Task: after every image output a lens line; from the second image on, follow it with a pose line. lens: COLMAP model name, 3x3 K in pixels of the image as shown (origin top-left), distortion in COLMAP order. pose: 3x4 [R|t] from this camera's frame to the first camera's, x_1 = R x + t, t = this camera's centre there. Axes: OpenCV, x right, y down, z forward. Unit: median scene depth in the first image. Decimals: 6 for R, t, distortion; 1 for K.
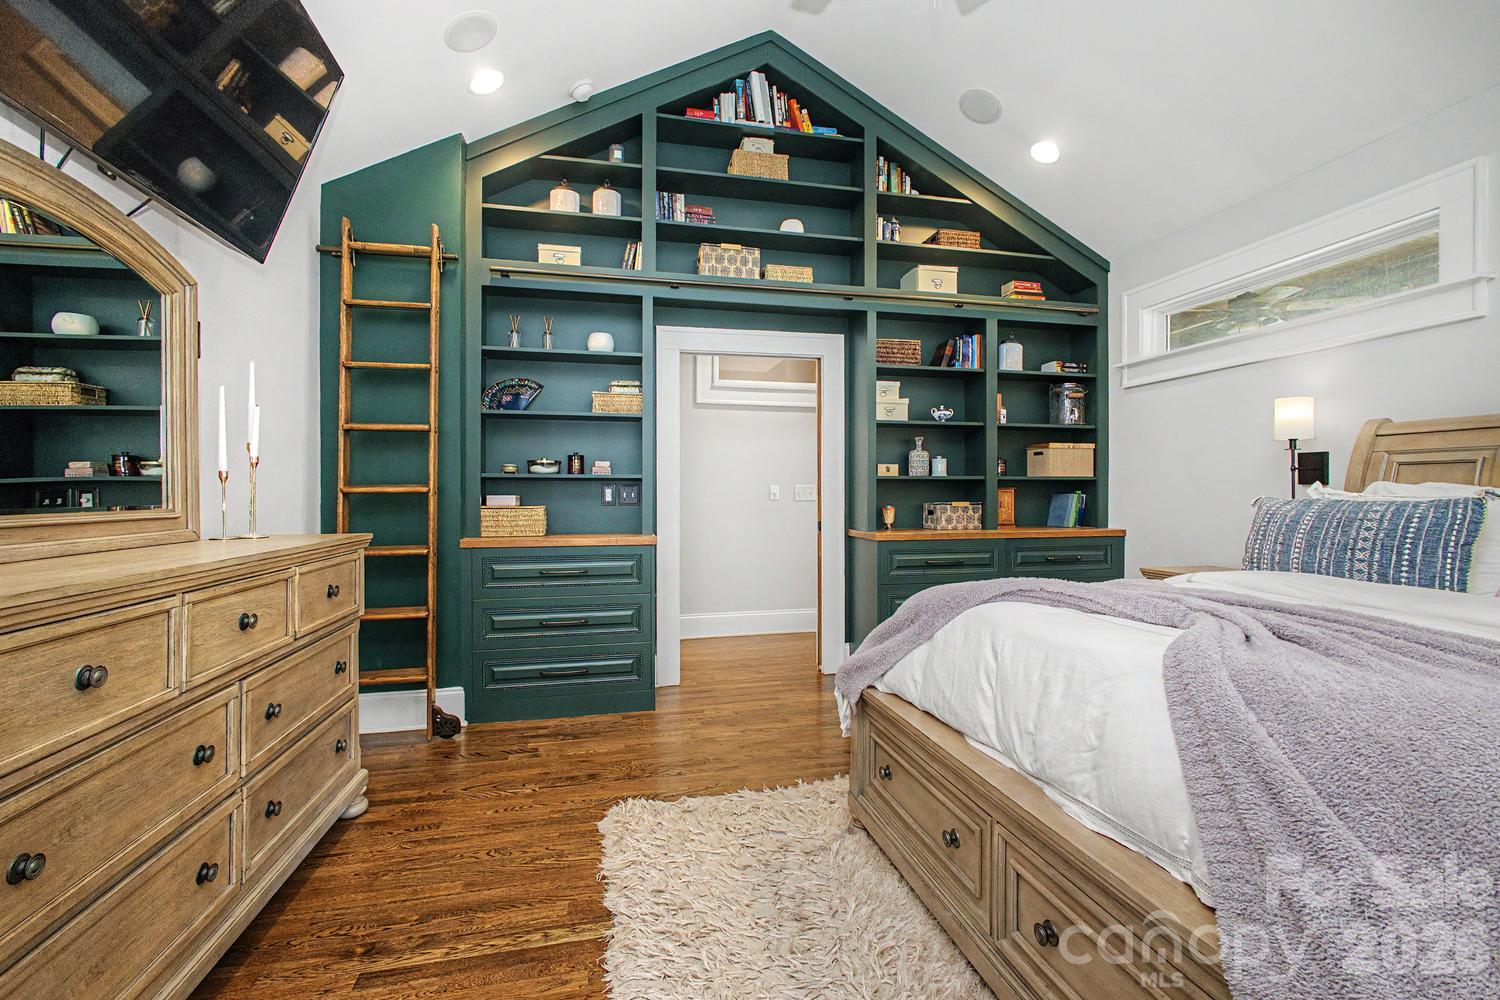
lens RADIAL K [[652.5, 0, 754.2], [0, 652.5, 484.1], [0, 0, 1]] dist [-0.003125, 0.000284]
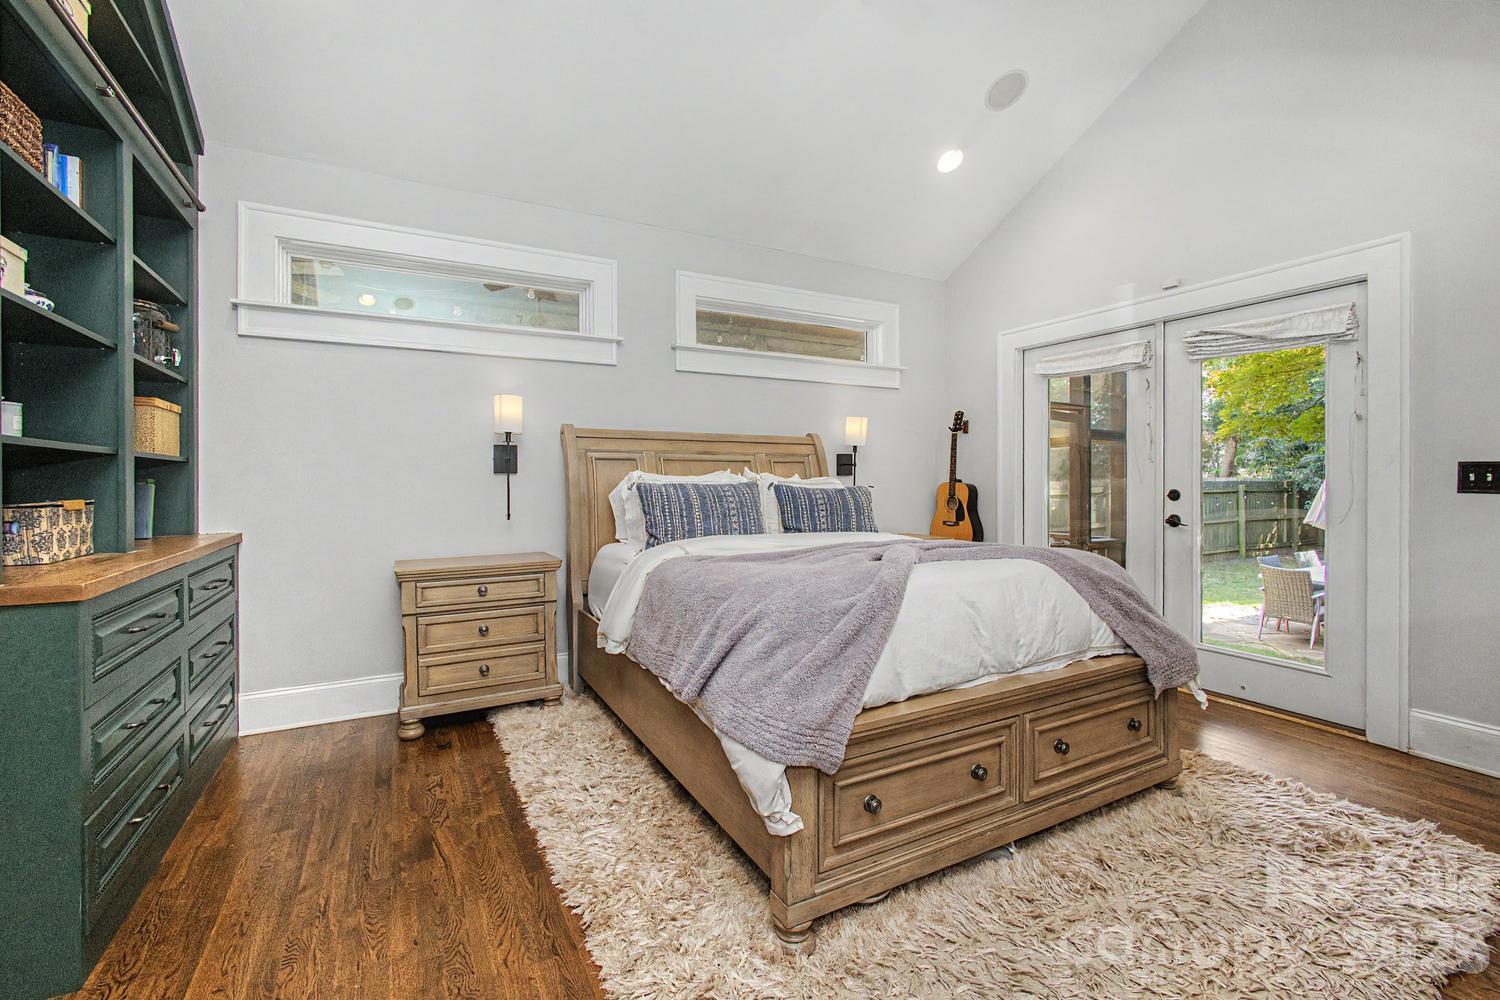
lens RADIAL K [[652.5, 0, 754.2], [0, 652.5, 484.1], [0, 0, 1]] dist [-0.003125, 0.000284]
pose [[-0.279644, -0.002640, 0.960100, -0.291178], [-0.007908, 0.999969, 0.000446, 0.013067], [-0.960071, -0.007468, -0.279656, 0.715592]]
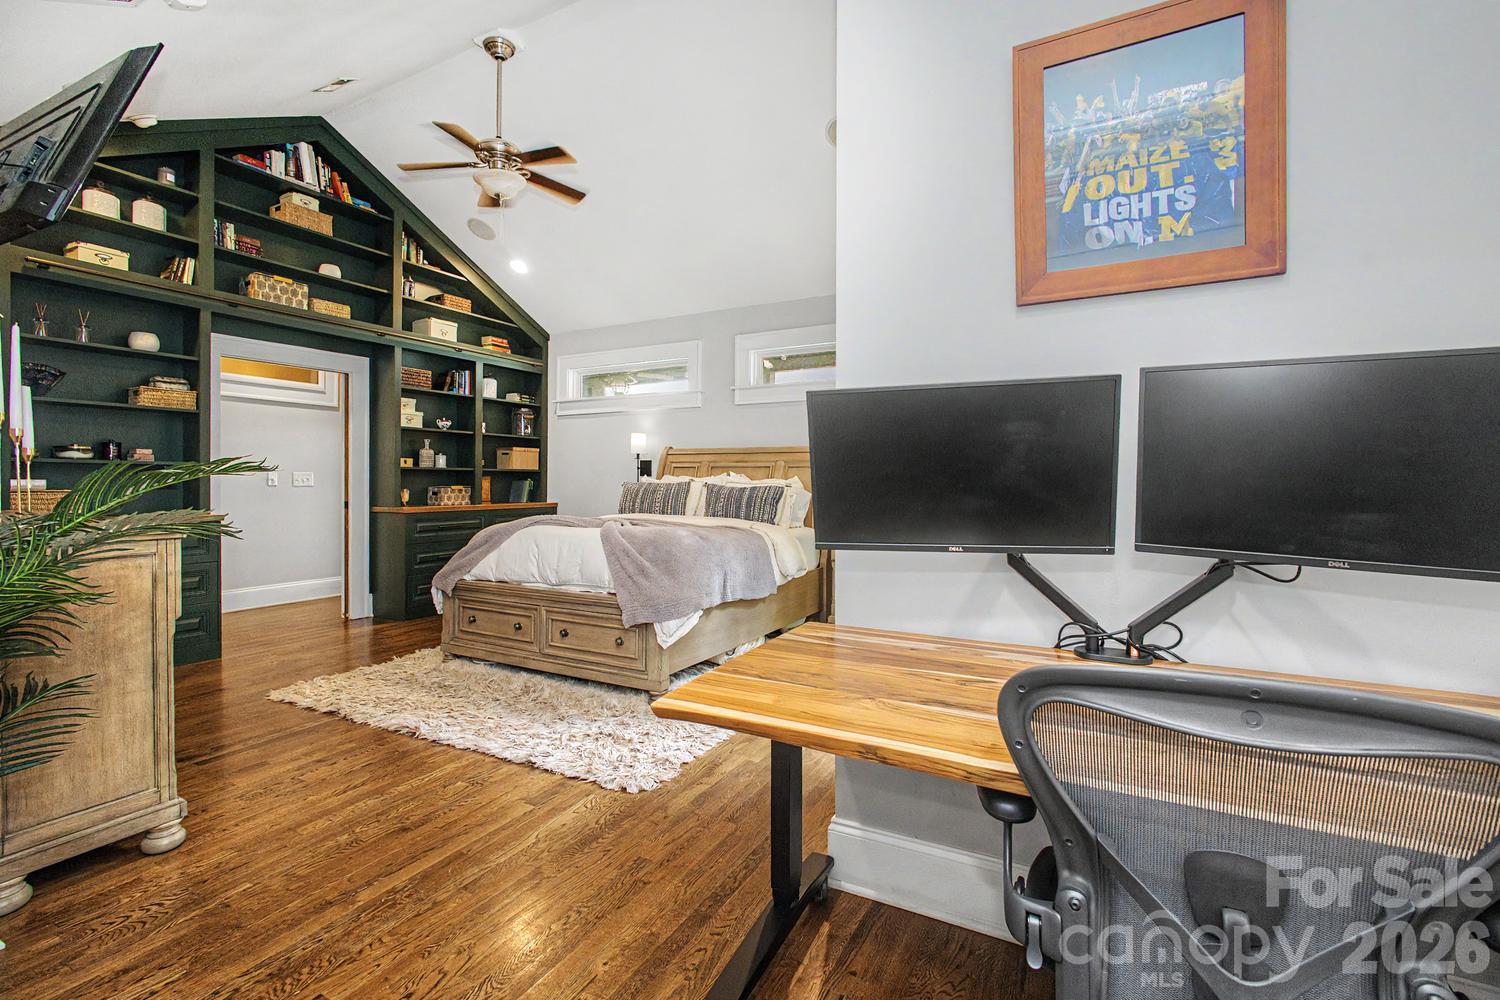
lens RADIAL K [[652.5, 0, 754.2], [0, 652.5, 484.1], [0, 0, 1]] dist [-0.003125, 0.000284]
pose [[0.651388, 0.000505, 0.758745, -0.382191], [-0.013351, 0.999853, 0.010796, -0.001143], [-0.758628, -0.017162, 0.651298, -0.479620]]
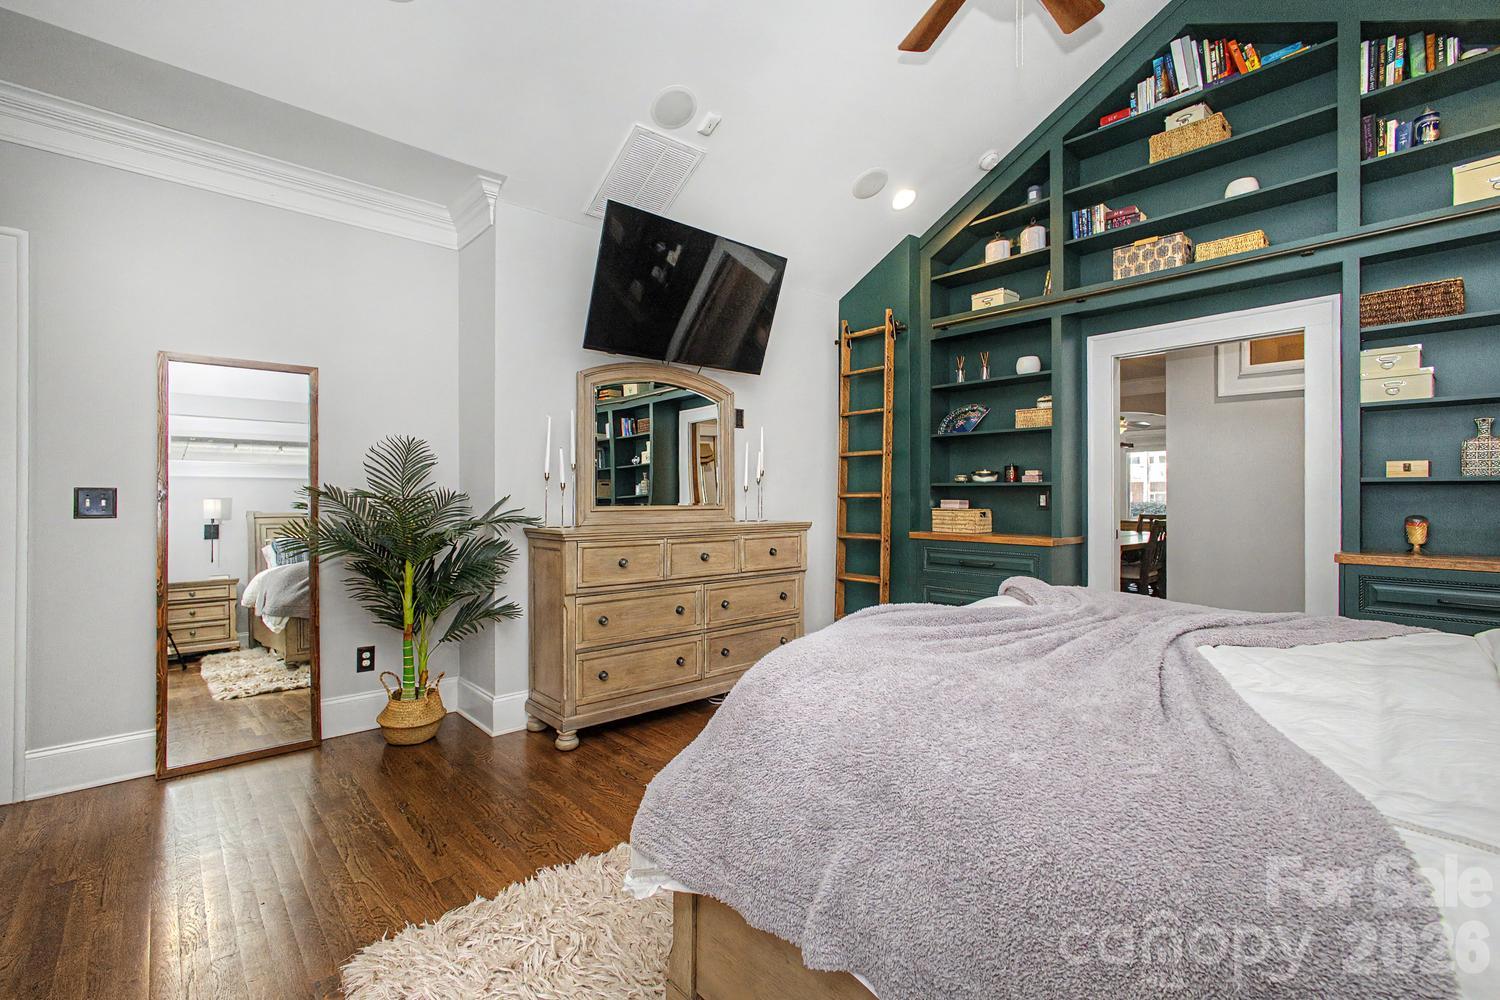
lens RADIAL K [[677.8, 0, 773.1], [0, 677.8, 490.8], [0, 0, 1]] dist [-0.001010, 0.000611]
pose [[0.506839, -0.003782, -0.862033, 0.528689], [0.005516, 0.999984, -0.001144, -0.001000], [0.862023, -0.004175, 0.506852, 0.026149]]
